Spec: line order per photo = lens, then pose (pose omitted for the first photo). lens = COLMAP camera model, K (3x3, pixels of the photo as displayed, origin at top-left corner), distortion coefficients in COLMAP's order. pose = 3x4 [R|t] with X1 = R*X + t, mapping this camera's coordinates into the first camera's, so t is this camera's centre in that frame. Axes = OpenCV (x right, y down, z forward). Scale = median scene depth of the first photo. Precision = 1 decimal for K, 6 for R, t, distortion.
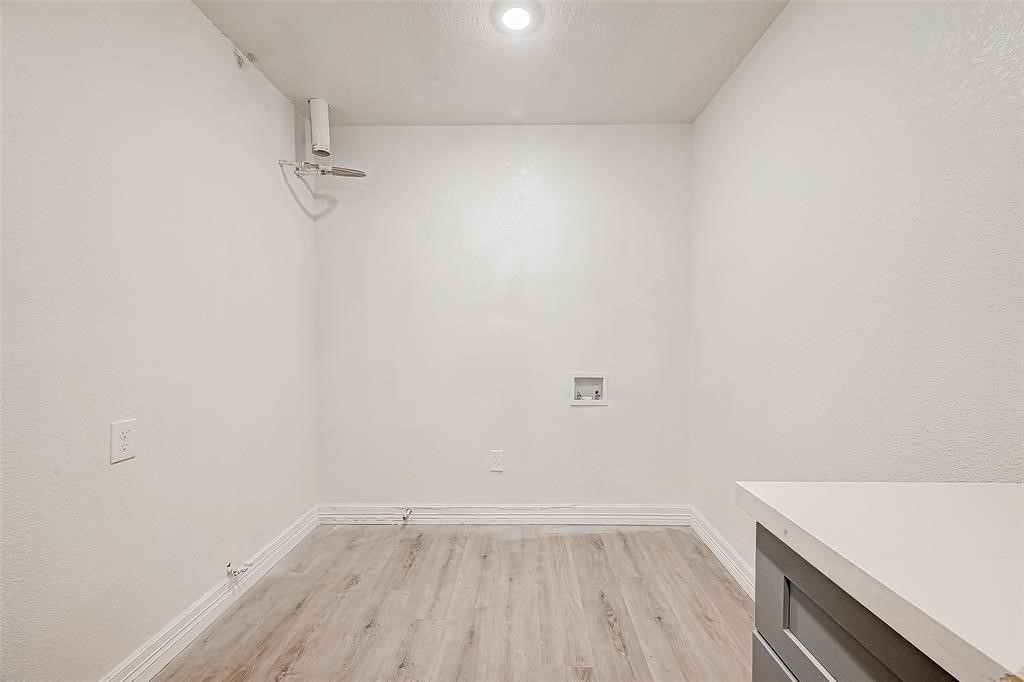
lens RADIAL K [[409.6, 0, 513.7], [0, 409.6, 335.5], [0, 0, 1]] dist [0.001097, -0.000129]
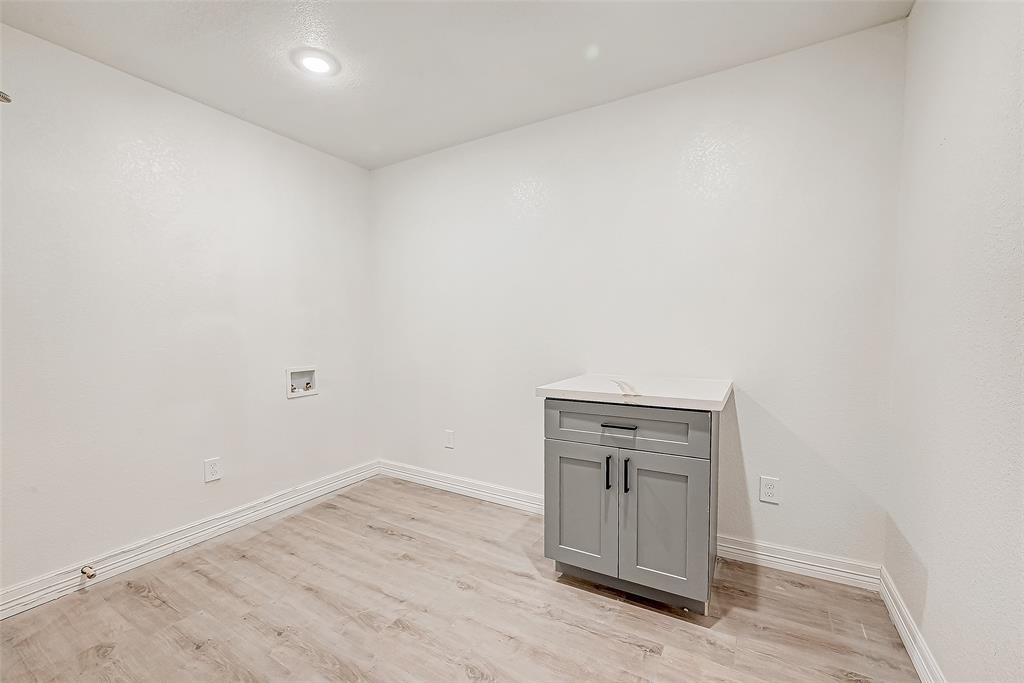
lens RADIAL K [[419.2, 0, 508.5], [0, 419.2, 338.8], [0, 0, 1]] dist [0.000409, -0.000028]
pose [[0.502257, -0.023072, 0.864411, -0.578495], [0.006652, 0.999718, 0.022818, -0.008732], [-0.864693, -0.005710, 0.502268, -0.063475]]
